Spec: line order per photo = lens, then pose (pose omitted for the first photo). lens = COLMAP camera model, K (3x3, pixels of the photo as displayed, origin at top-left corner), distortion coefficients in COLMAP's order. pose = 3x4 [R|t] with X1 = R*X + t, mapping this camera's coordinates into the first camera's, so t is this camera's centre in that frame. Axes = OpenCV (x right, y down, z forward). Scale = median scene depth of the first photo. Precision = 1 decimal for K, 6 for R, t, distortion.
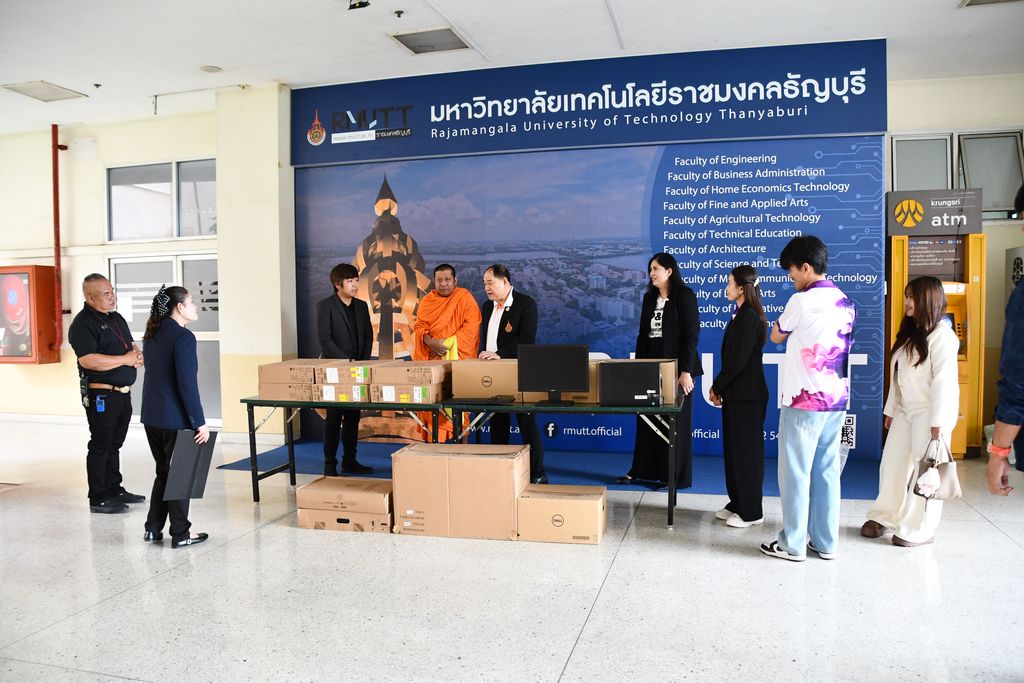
lens RADIAL K [[795.4, 0, 513.3], [0, 795.4, 353.4], [0, 0, 1]] dist [-0.155553, 0.107976]
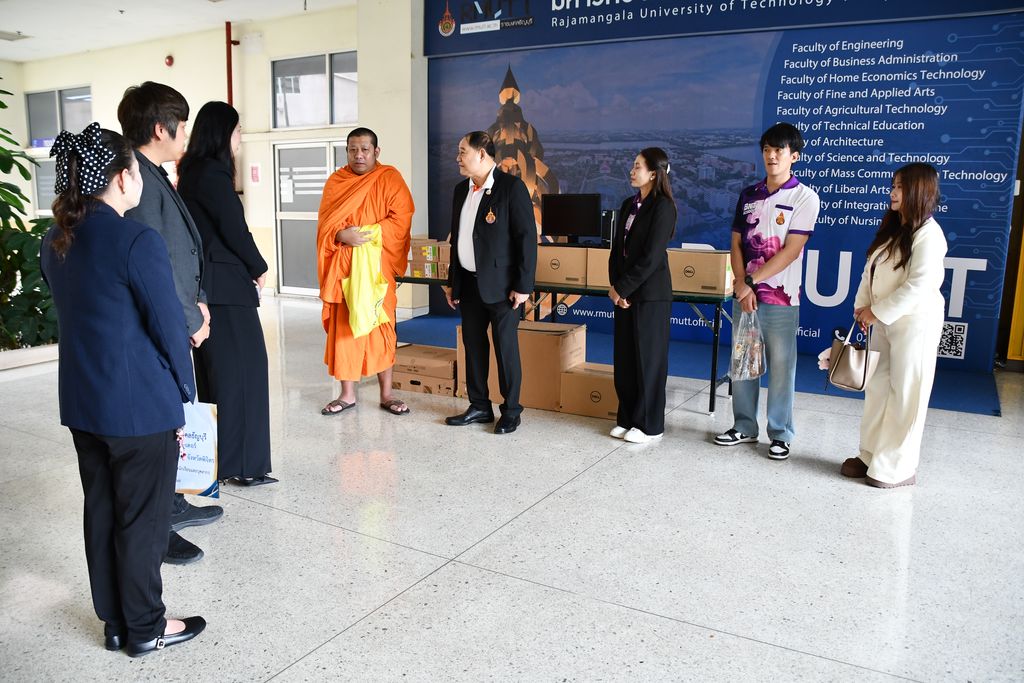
lens RADIAL K [[800.2, 0, 512.9], [0, 800.2, 352.3], [0, 0, 1]] dist [-0.150520, 0.105498]
pose [[0.966419, 0.070186, -0.247201, 0.133509], [-0.036250, 0.989593, 0.139250, 0.003744], [0.254402, -0.125613, 0.958906, -0.038097]]
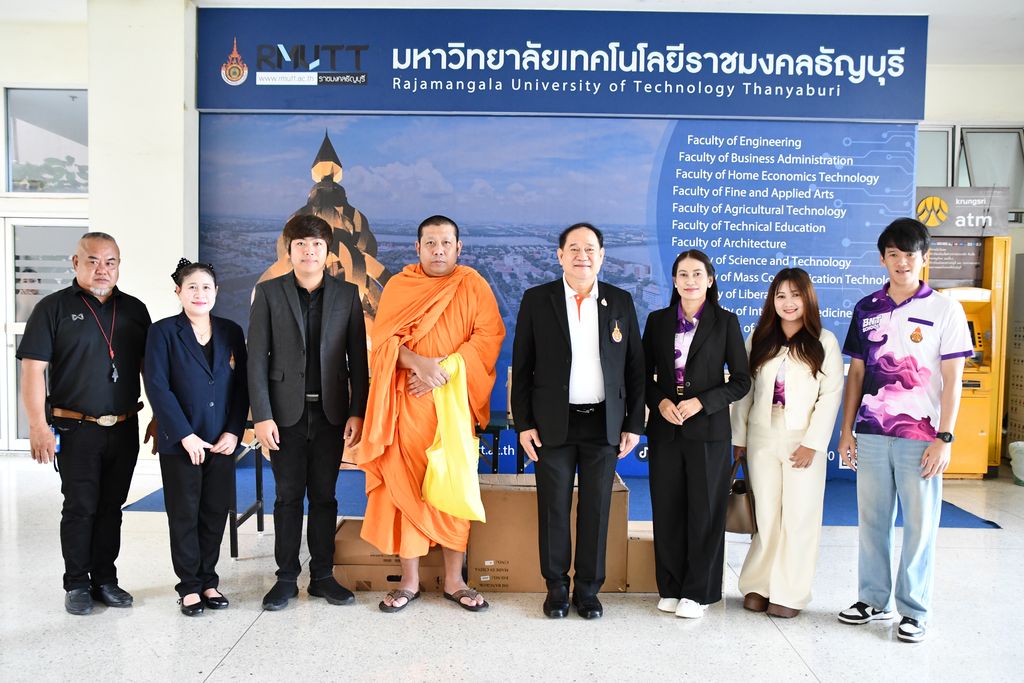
lens RADIAL K [[913.0, 0, 510.2], [0, 913.0, 353.6], [0, 0, 1]] dist [-0.100866, 0.152622]
pose [[0.969366, 0.013443, 0.245252, -0.222023], [-0.013296, 0.999909, -0.002255, -0.003611], [-0.245260, -0.001075, 0.969457, 0.077844]]
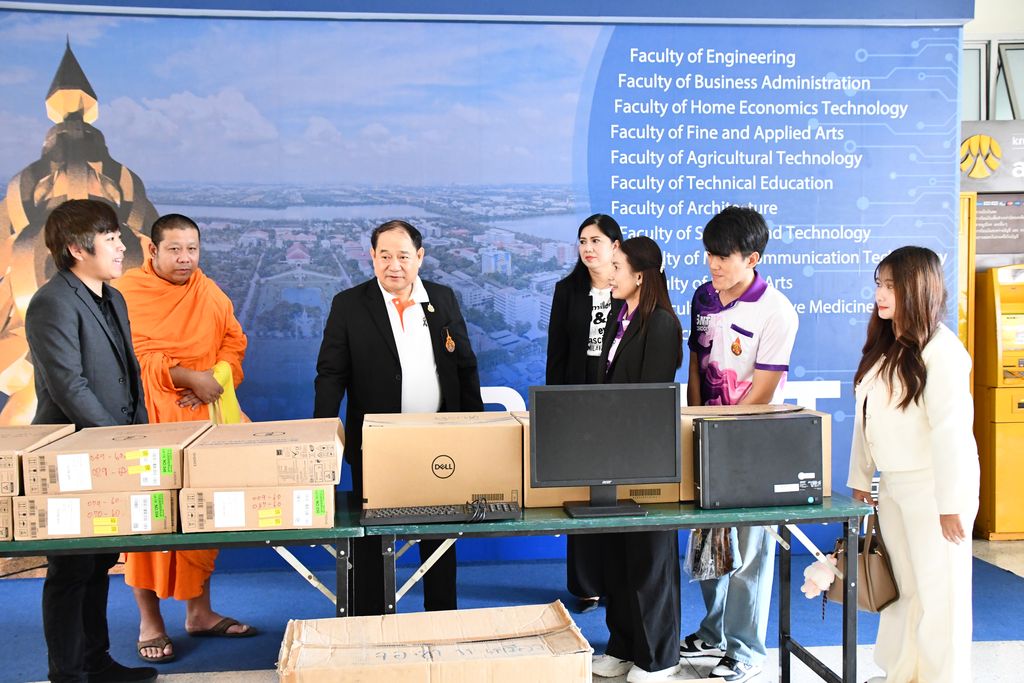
lens RADIAL K [[1056.1, 0, 509.4], [0, 1056.1, 352.7], [0, 0, 1]] dist [-0.040506, 0.238653]
pose [[0.935720, -0.015308, 0.352412, -0.153714], [0.021015, 0.999703, -0.012375, -0.016244], [-0.352118, 0.018986, 0.935763, 0.300303]]
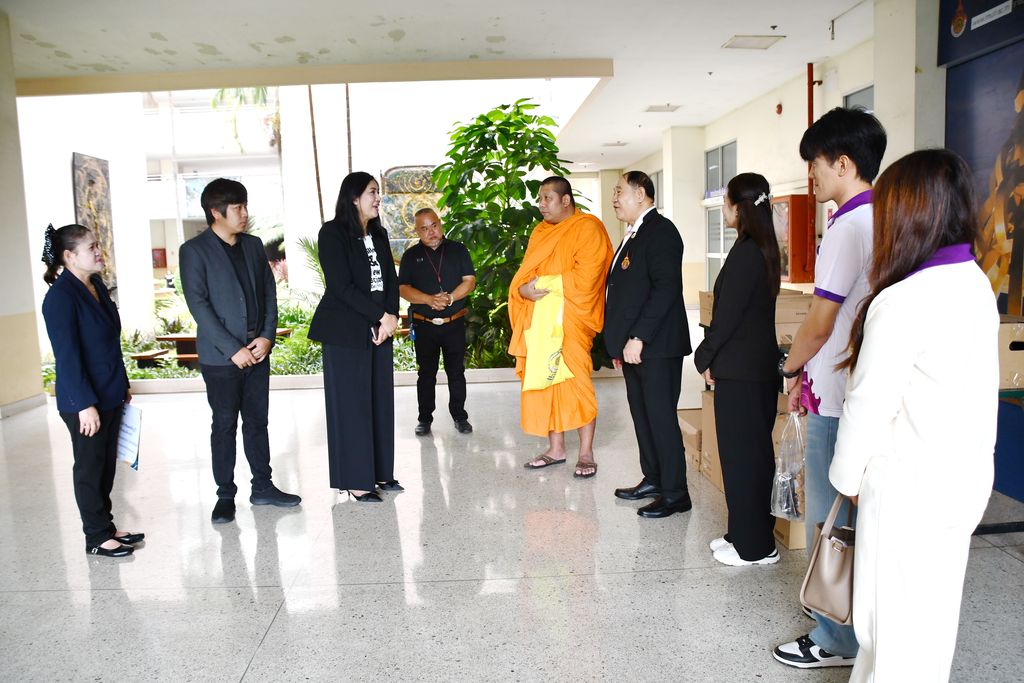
lens RADIAL K [[795.4, 0, 513.3], [0, 795.4, 353.4], [0, 0, 1]] dist [-0.155553, 0.107976]
pose [[0.300310, 0.127850, -0.945234, 0.450797], [-0.024806, 0.991688, 0.126252, -0.022443], [0.953519, -0.014467, 0.300986, 0.325281]]
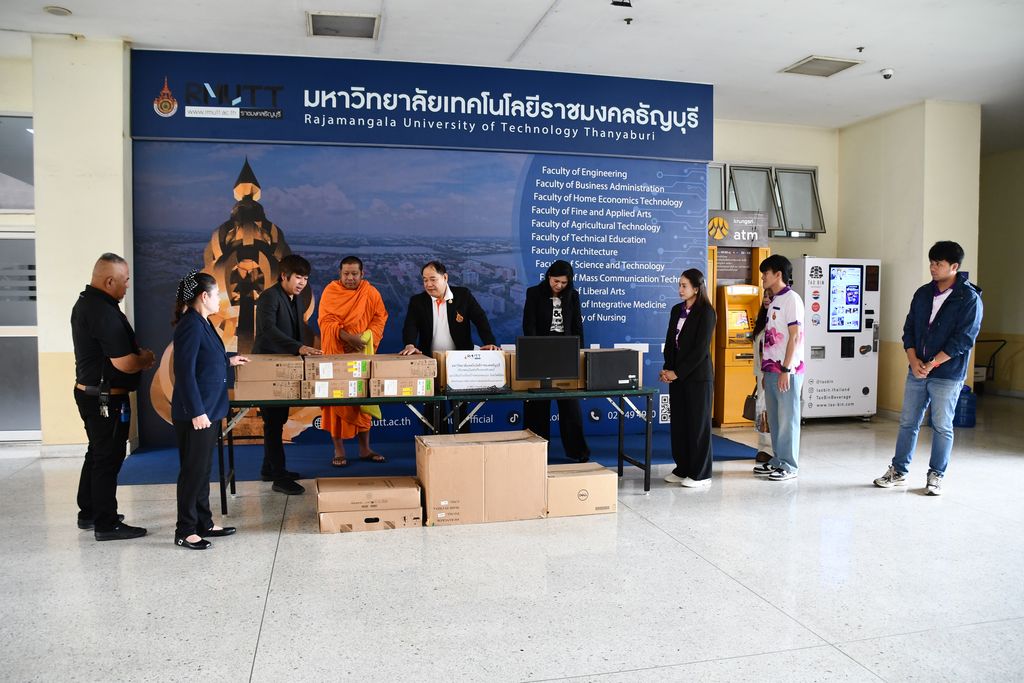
lens RADIAL K [[795.4, 0, 513.3], [0, 795.4, 353.4], [0, 0, 1]] dist [-0.155553, 0.107976]
pose [[0.882705, -0.016499, 0.469637, -0.347098], [0.013342, 0.999860, 0.010049, 0.000468], [-0.469738, -0.002604, 0.882802, 0.043188]]
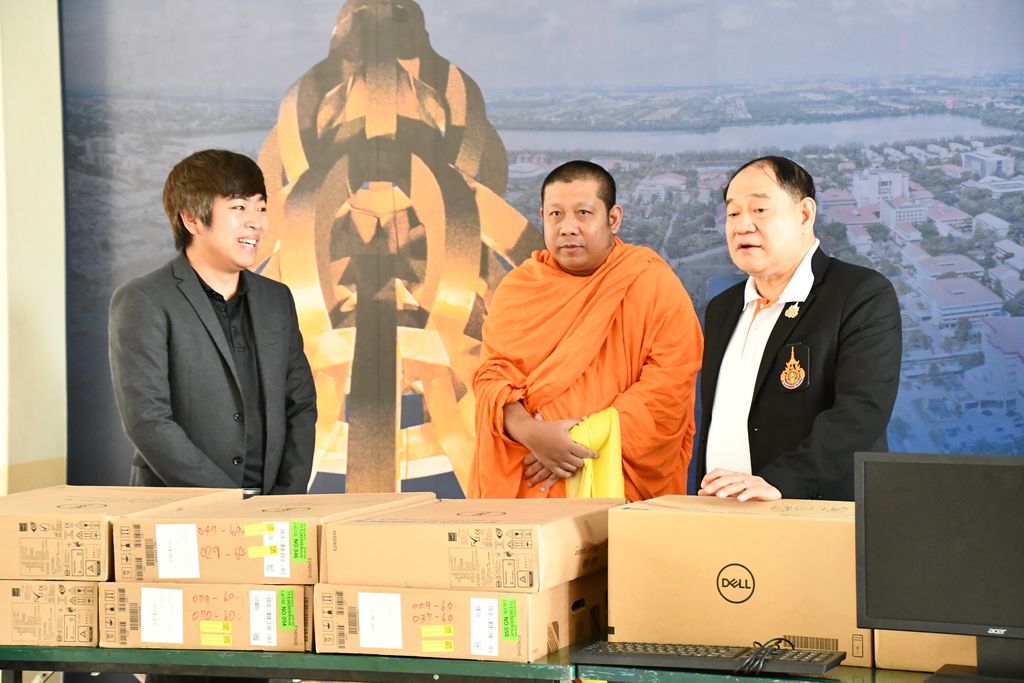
lens RADIAL K [[2447.6, 0, 512.1], [0, 2447.6, 357.8], [0, 0, 1]] dist [0.720914, 0.715299]
pose [[0.994767, 0.013211, -0.101308, -0.017731], [-0.017035, 0.999171, -0.036979, -0.007013], [0.100735, 0.038511, 0.994168, 0.100892]]
